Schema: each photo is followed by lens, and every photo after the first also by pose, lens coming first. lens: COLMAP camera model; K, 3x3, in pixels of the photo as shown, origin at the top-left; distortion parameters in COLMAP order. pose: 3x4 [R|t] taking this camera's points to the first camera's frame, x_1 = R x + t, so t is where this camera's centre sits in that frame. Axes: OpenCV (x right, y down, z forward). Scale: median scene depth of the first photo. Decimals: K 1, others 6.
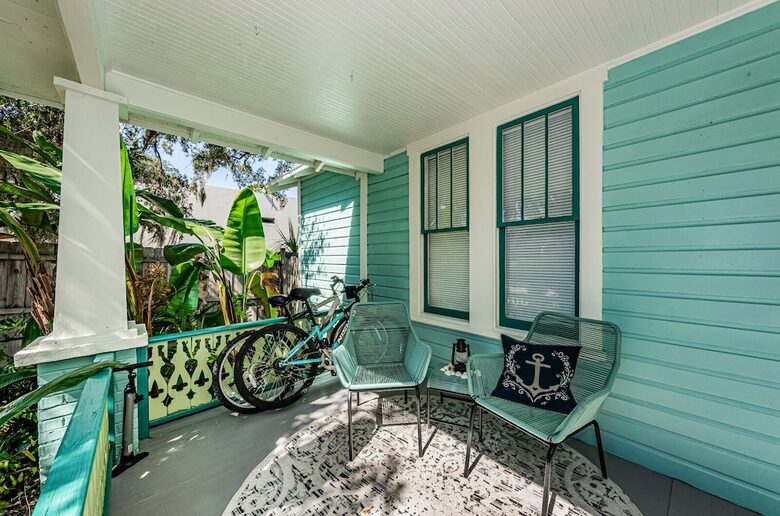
lens RADIAL K [[289.8, 0, 389.0], [0, 289.8, 257.4], [0, 0, 1]] dist [0.007560, -0.000940]
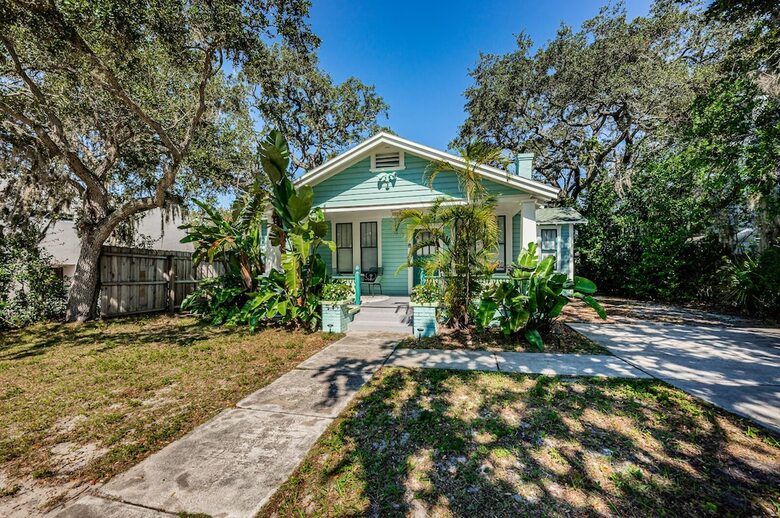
lens RADIAL K [[324.9, 0, 388.7], [0, 324.9, 279.1], [0, 0, 1]] dist [0.005714, -0.000405]
pose [[0.830479, -0.031310, 0.556169, -2.023636], [0.009431, 0.999066, 0.042160, 0.150323], [-0.556970, -0.029768, 0.829999, -3.293544]]
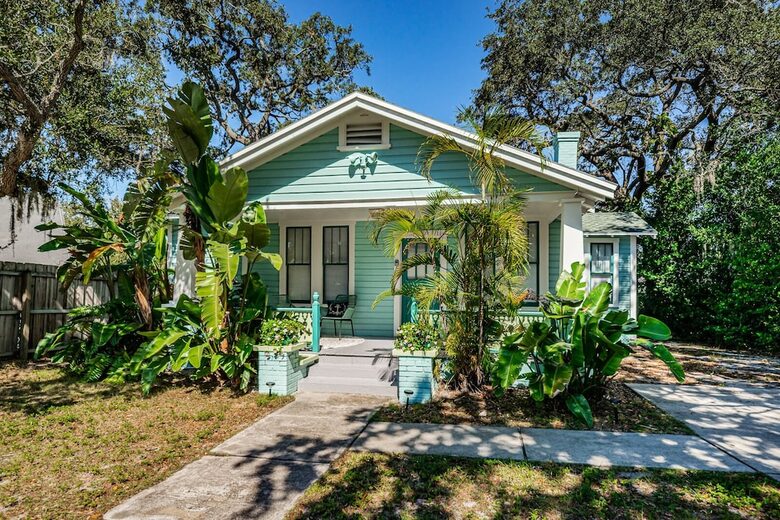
lens RADIAL K [[479.6, 0, 392.2], [0, 479.6, 296.7], [0, 0, 1]] dist [-0.000177, -0.000062]
pose [[0.803967, -0.000690, 0.594673, -1.924804], [-0.008425, 0.999886, 0.012550, 0.136624], [-0.594614, -0.015100, 0.803870, -3.236392]]
